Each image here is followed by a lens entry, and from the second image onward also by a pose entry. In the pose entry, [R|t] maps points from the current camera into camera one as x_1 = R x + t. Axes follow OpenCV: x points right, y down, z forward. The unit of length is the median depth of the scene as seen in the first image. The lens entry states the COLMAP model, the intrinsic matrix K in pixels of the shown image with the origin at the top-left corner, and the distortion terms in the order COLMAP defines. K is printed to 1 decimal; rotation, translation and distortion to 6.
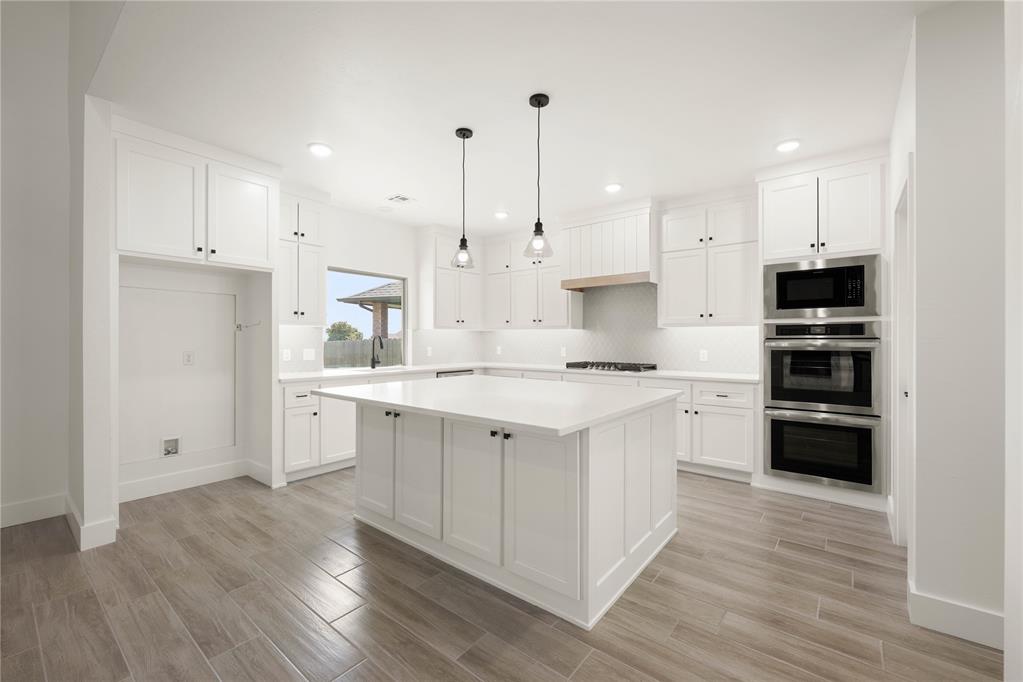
lens RADIAL K [[417.3, 0, 507.9], [0, 417.3, 335.8], [0, 0, 1]] dist [-0.000510, -0.000455]
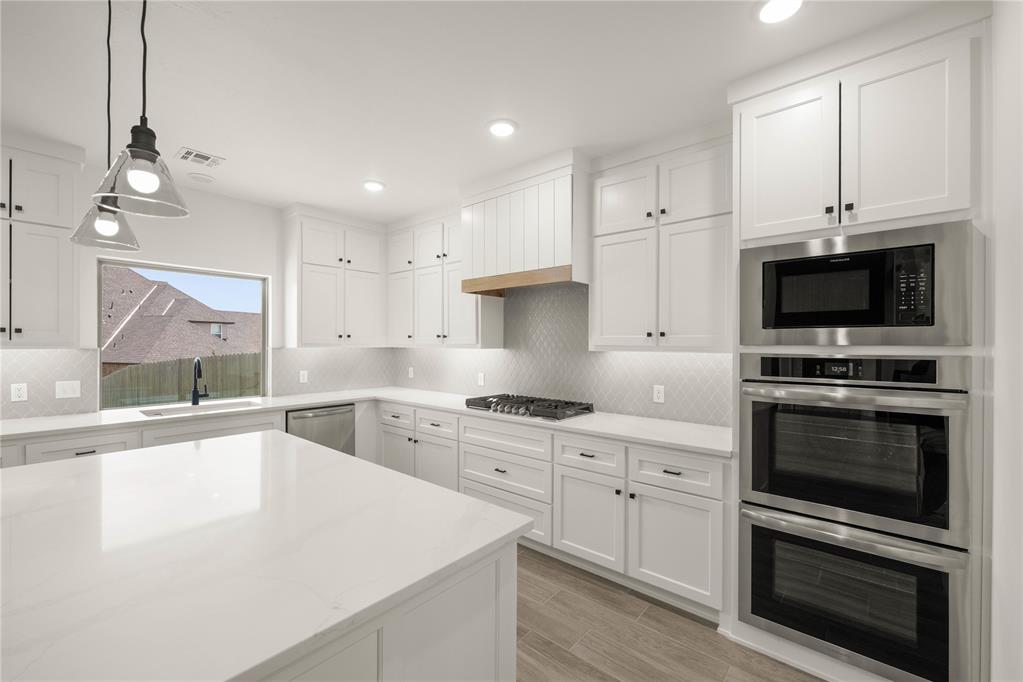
lens RADIAL K [[412.7, 0, 511.5], [0, 412.7, 341.0], [0, 0, 1]] dist [-0.000255, 0.000128]
pose [[0.999586, 0.003271, -0.028586, 0.315303], [-0.003164, 0.999988, 0.003781, -0.046403], [0.028598, -0.003689, 0.999584, 0.427201]]
